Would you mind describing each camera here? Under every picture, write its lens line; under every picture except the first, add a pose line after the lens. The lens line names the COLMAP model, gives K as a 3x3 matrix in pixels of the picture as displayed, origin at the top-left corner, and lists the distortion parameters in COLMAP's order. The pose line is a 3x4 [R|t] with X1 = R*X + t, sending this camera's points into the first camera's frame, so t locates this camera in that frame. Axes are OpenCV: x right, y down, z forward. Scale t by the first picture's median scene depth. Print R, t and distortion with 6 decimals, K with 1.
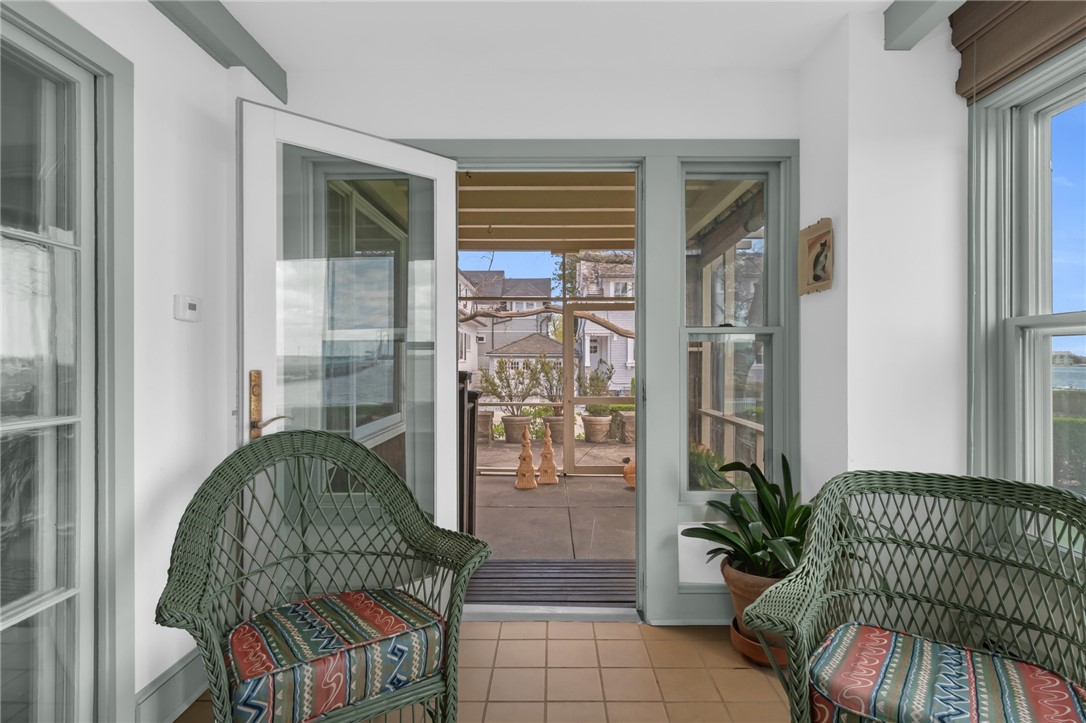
lens RADIAL K [[518.1, 0, 548.2], [0, 518.1, 362.7], [0, 0, 1]] dist [-0.000839, -0.001339]
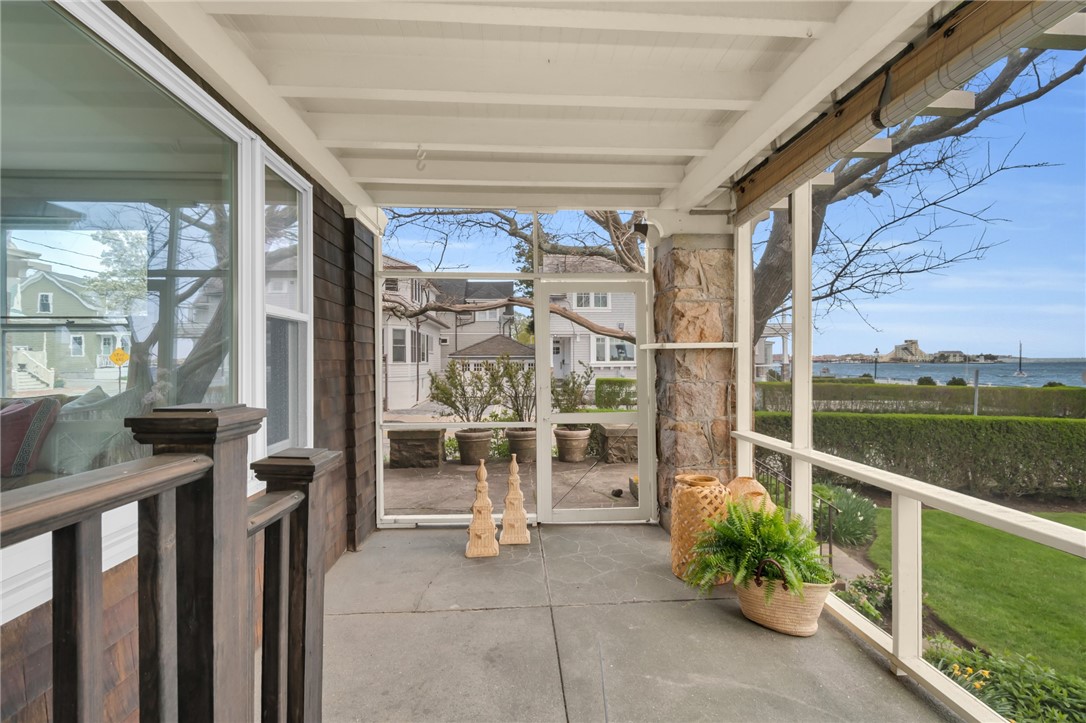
lens RADIAL K [[498.8, 0, 543.0], [0, 498.8, 361.5], [0, 0, 1]] dist [0.013503, -0.009138]
pose [[0.997906, -0.006270, 0.064370, -0.002871], [0.006572, 0.999968, -0.004489, -0.001217], [-0.064340, 0.004903, 0.997916, 0.208900]]
